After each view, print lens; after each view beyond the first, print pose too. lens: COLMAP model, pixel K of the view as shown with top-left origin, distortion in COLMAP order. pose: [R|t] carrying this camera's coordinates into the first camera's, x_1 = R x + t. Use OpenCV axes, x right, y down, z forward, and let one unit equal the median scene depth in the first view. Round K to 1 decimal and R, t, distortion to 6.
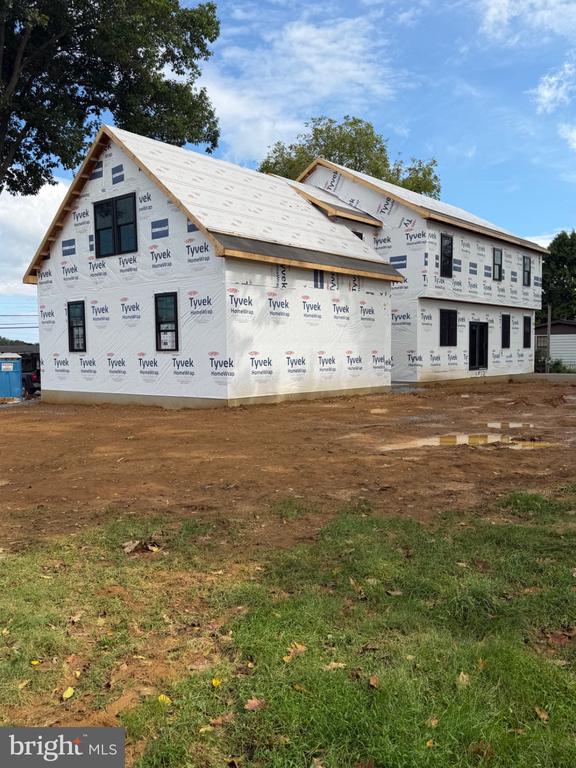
lens RADIAL K [[641.4, 0, 301.1], [0, 641.4, 398.7], [0, 0, 1]] dist [0.180414, -0.374036]
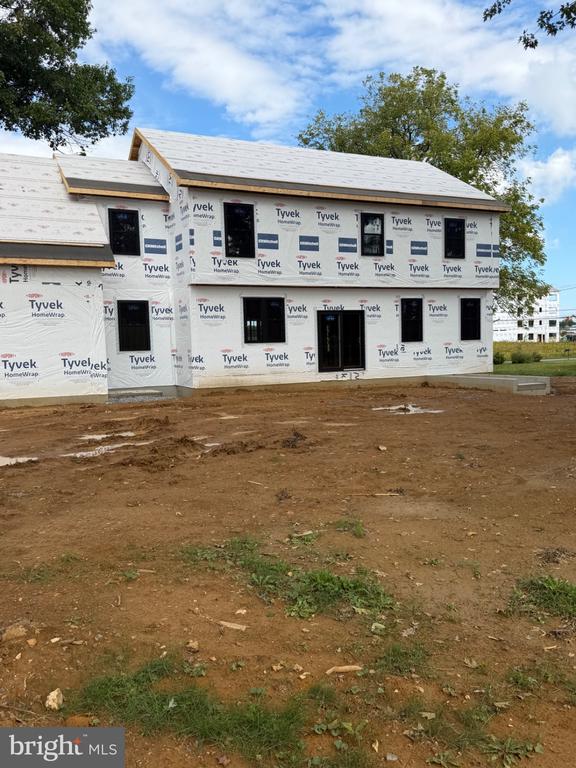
lens RADIAL K [[641.4, 0, 301.1], [0, 641.4, 398.7], [0, 0, 1]] dist [0.180414, -0.374036]
pose [[0.915663, 0.021888, -0.401352, 0.592468], [-0.012648, 0.999591, 0.025658, -0.032996], [0.401749, -0.018418, 0.915565, 0.284614]]
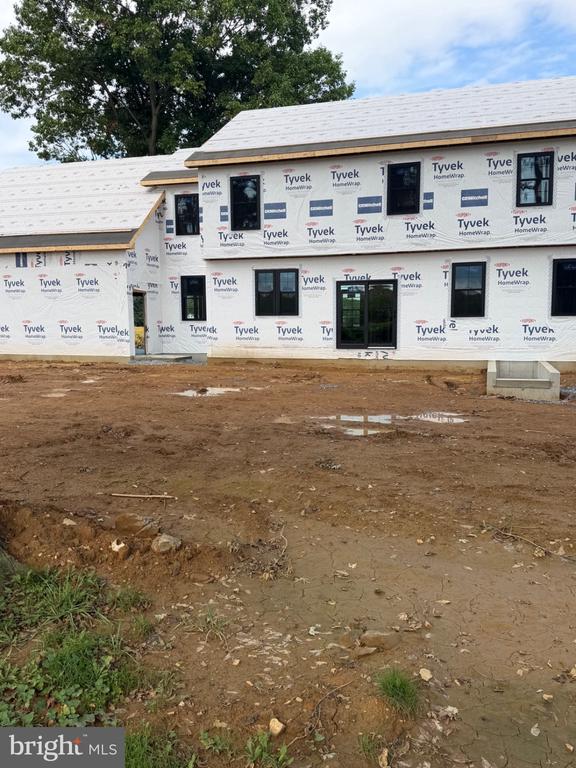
lens RADIAL K [[641.4, 0, 301.1], [0, 641.4, 398.7], [0, 0, 1]] dist [0.180414, -0.374036]
pose [[0.390693, 0.123464, -0.912204, 0.974912], [-0.062517, 0.992235, 0.107520, -0.067202], [0.918396, 0.015021, 0.395378, 0.718085]]
